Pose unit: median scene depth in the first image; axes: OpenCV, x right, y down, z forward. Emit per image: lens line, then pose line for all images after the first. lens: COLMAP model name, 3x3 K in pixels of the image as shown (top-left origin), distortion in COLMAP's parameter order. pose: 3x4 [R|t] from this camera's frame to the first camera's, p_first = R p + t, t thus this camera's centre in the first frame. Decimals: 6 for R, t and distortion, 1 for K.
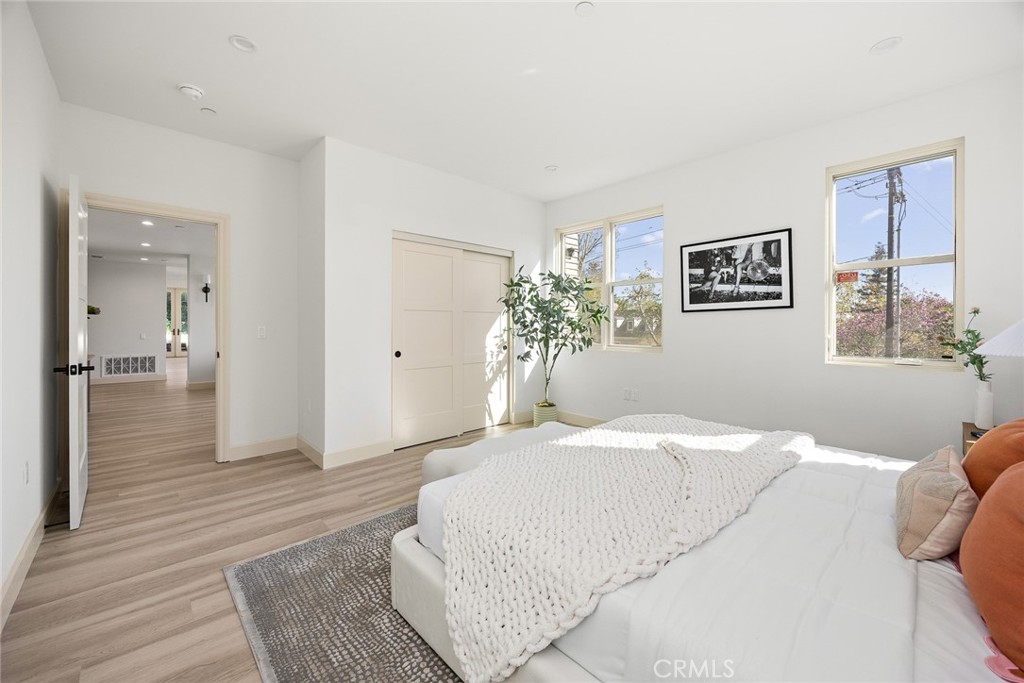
lens RADIAL K [[404.2, 0, 523.1], [0, 404.2, 323.1], [0, 0, 1]] dist [0.001166, 0.000099]
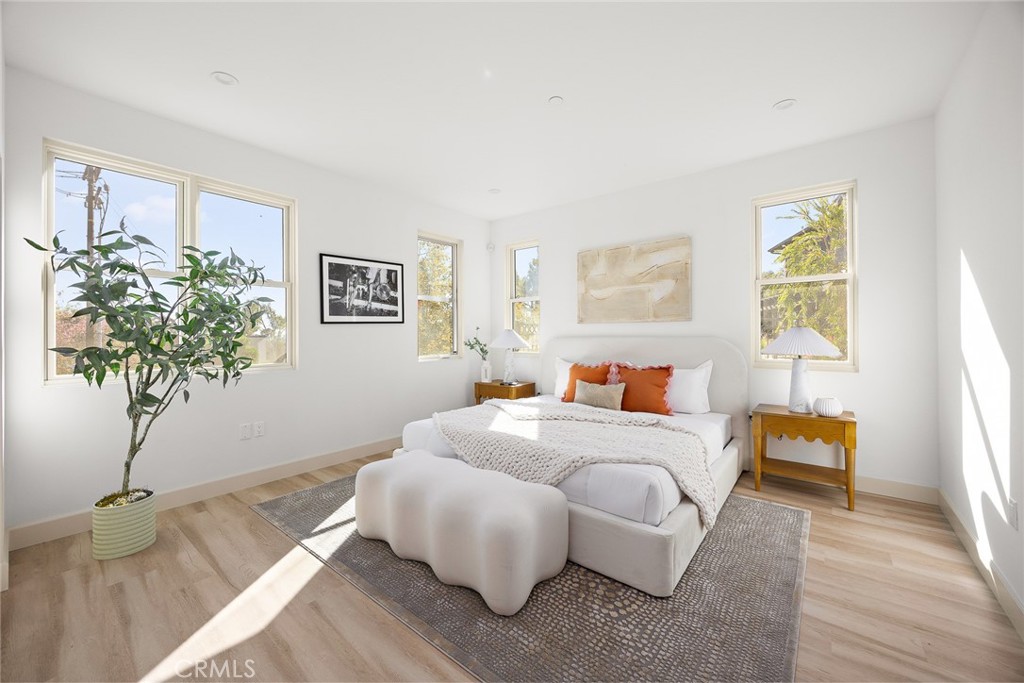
lens RADIAL K [[404.2, 0, 512.5], [0, 404.2, 337.3], [0, 0, 1]] dist [0.001166, 0.000099]
pose [[-0.136056, -0.011125, 0.990639, -0.668255], [0.005968, 0.999910, 0.012049, -0.004066], [-0.990683, 0.007552, -0.135977, 0.755493]]
